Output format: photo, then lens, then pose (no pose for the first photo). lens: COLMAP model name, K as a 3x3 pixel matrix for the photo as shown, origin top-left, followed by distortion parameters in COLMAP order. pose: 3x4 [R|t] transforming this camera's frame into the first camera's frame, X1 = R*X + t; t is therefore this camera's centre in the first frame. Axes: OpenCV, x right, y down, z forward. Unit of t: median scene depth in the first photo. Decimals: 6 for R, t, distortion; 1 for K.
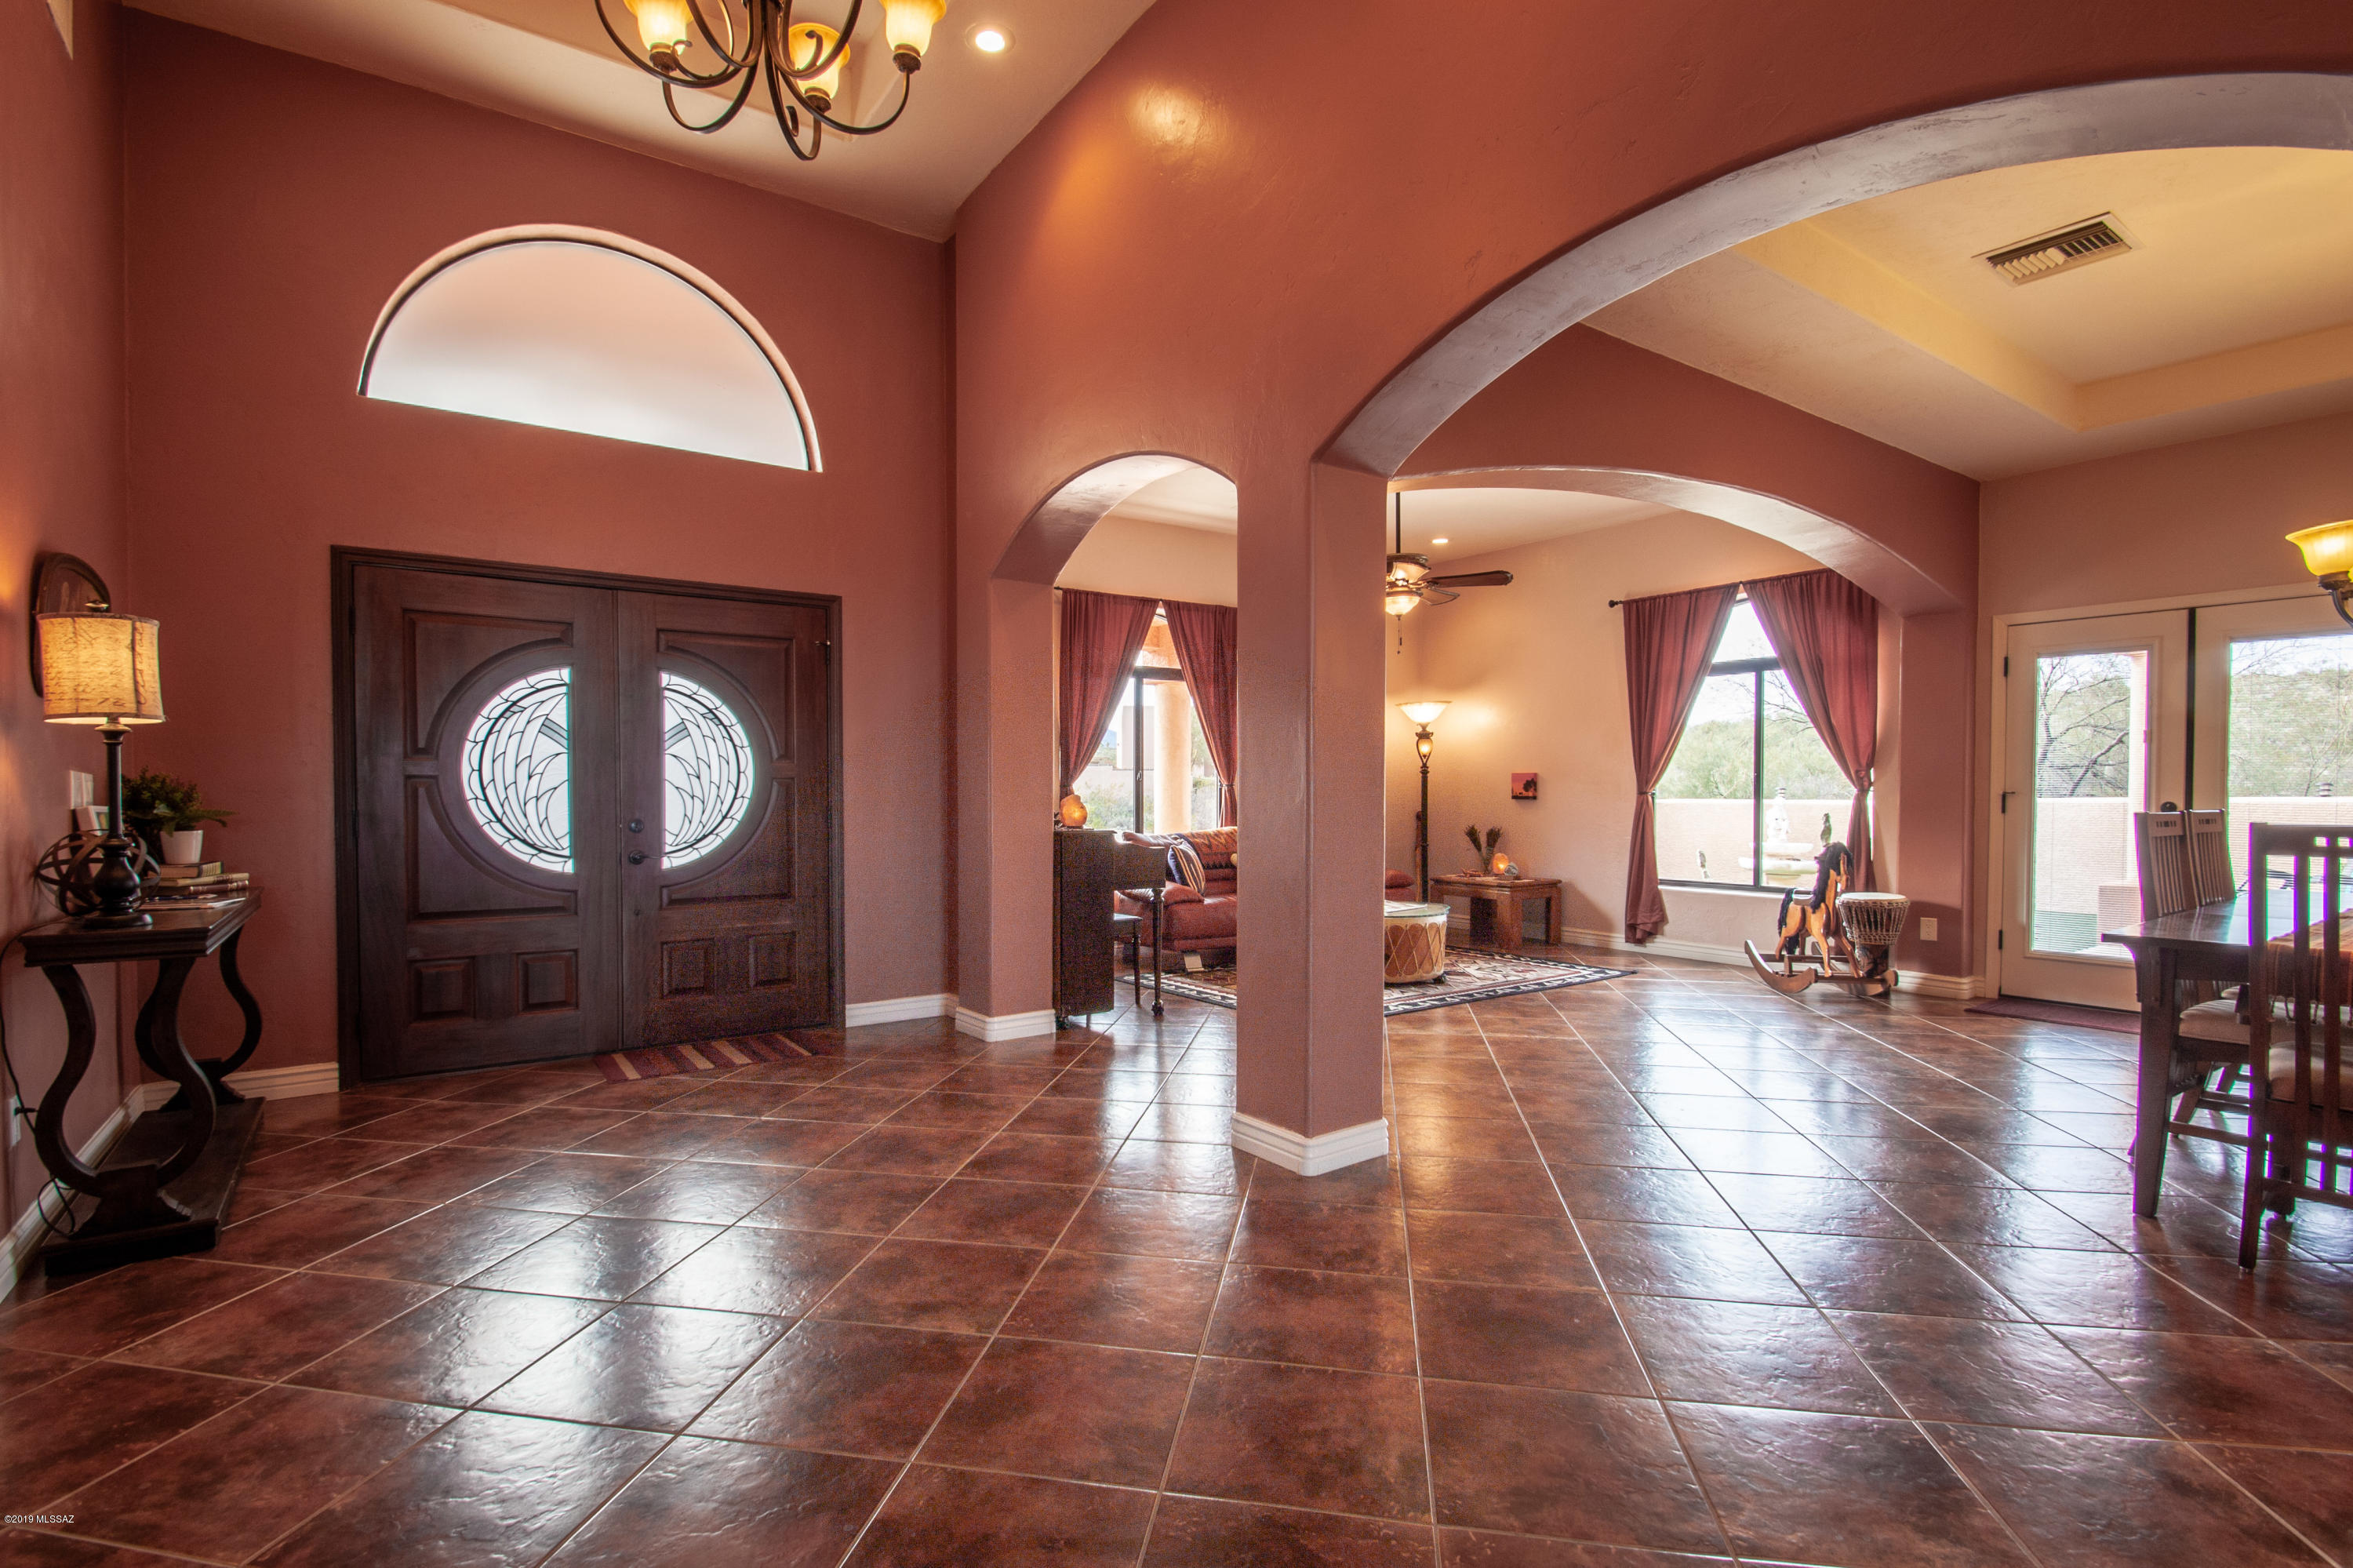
lens RADIAL K [[1099.7, 0, 1150.8], [0, 1099.7, 815.5], [0, 0, 1]] dist [0.005356, -0.013616]
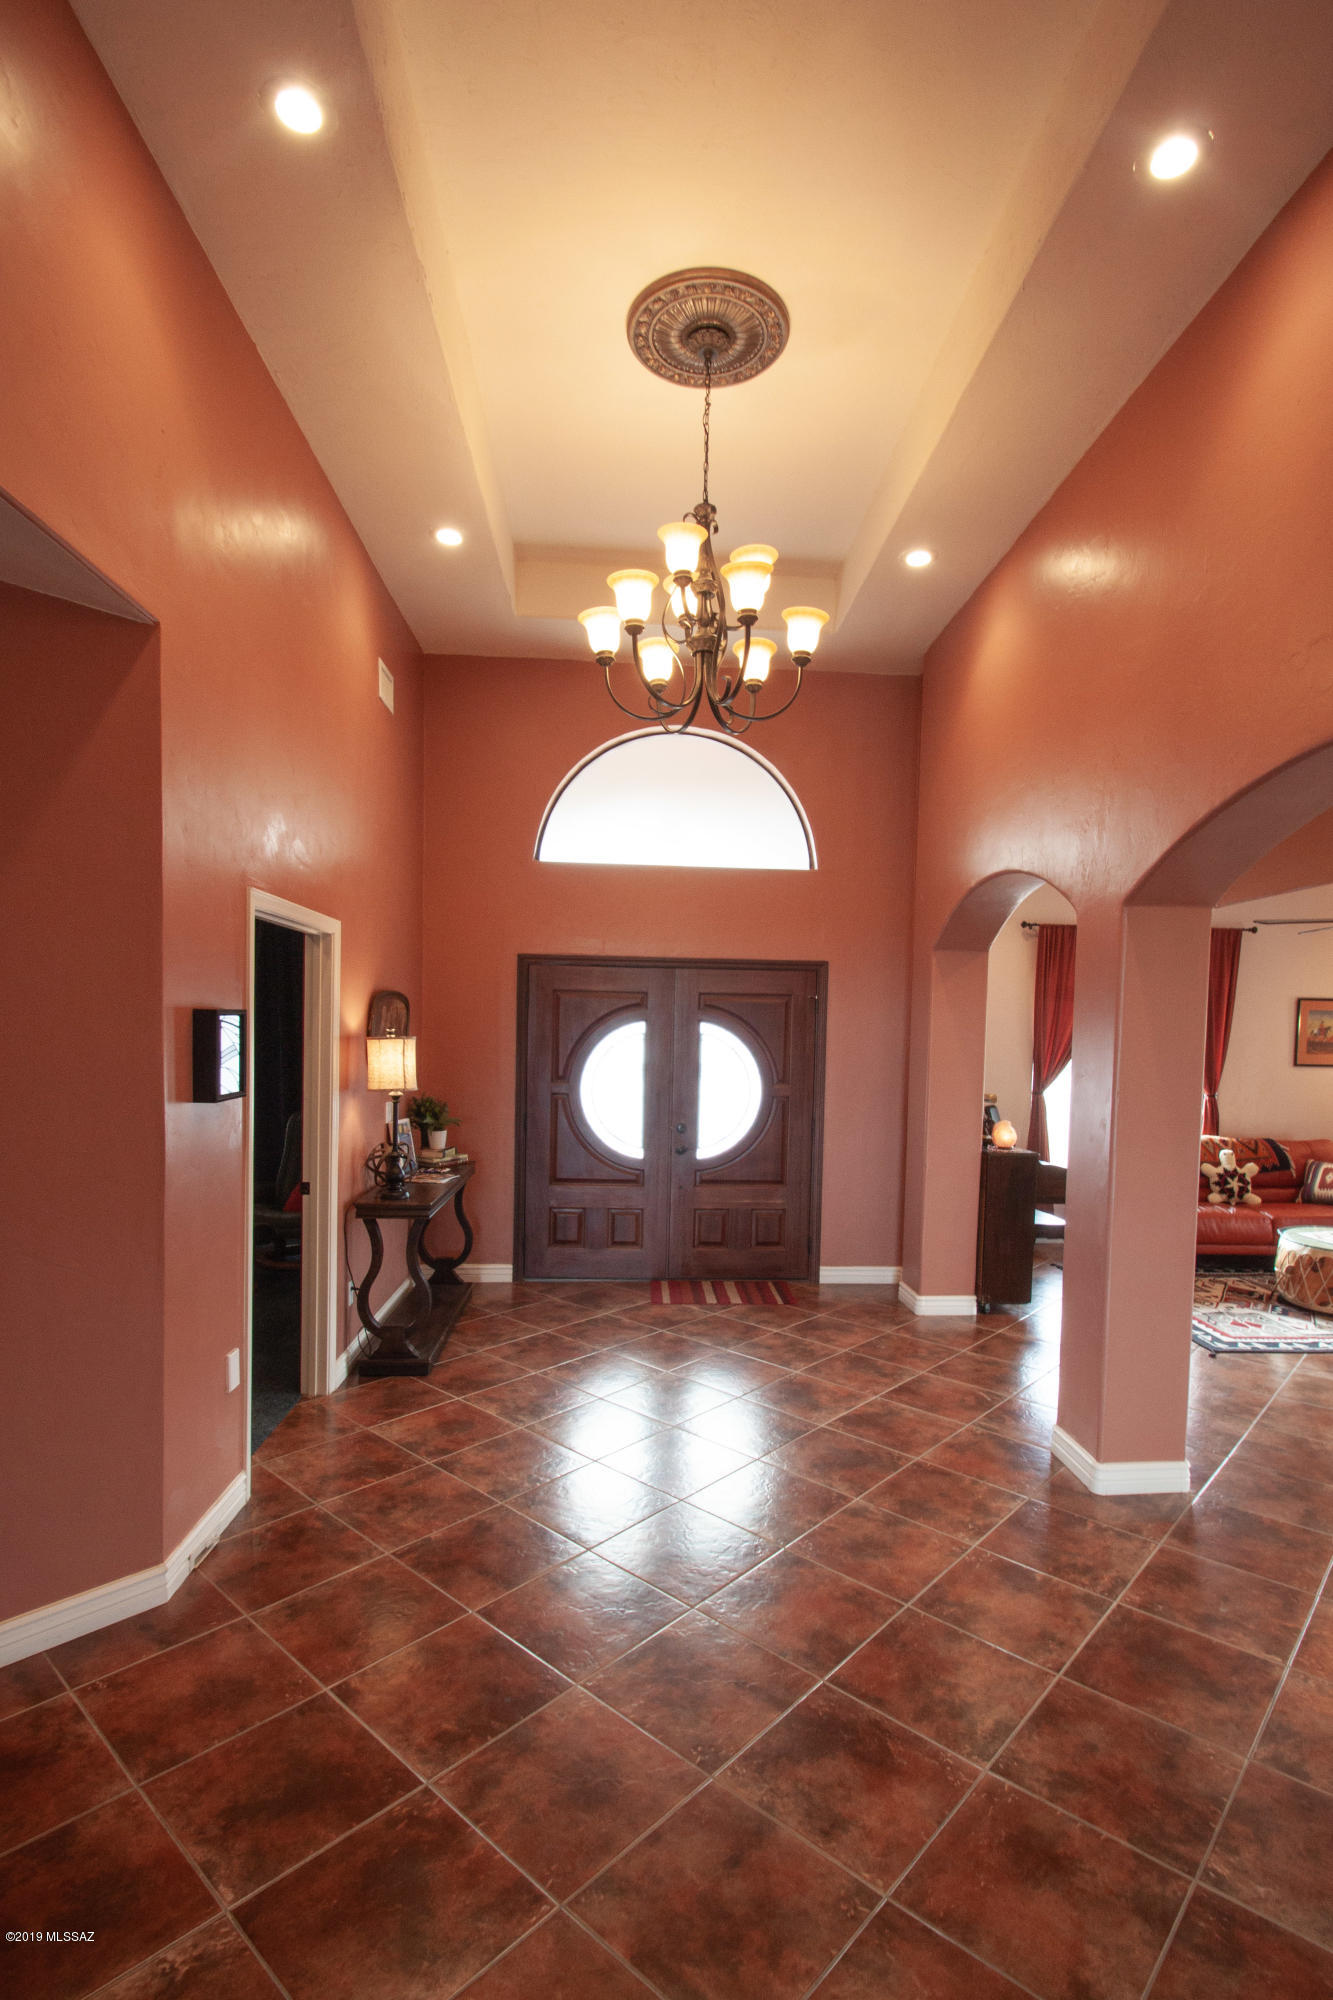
lens RADIAL K [[937.6, 0, 666.0], [0, 937.6, 1073.0], [0, 0, 1]] dist [0.001703, 0.000055]
pose [[0.855726, 0.038877, -0.515967, 0.176091], [-0.033758, 0.999244, 0.019304, -0.098055], [0.516327, 0.000899, 0.856391, -0.093531]]
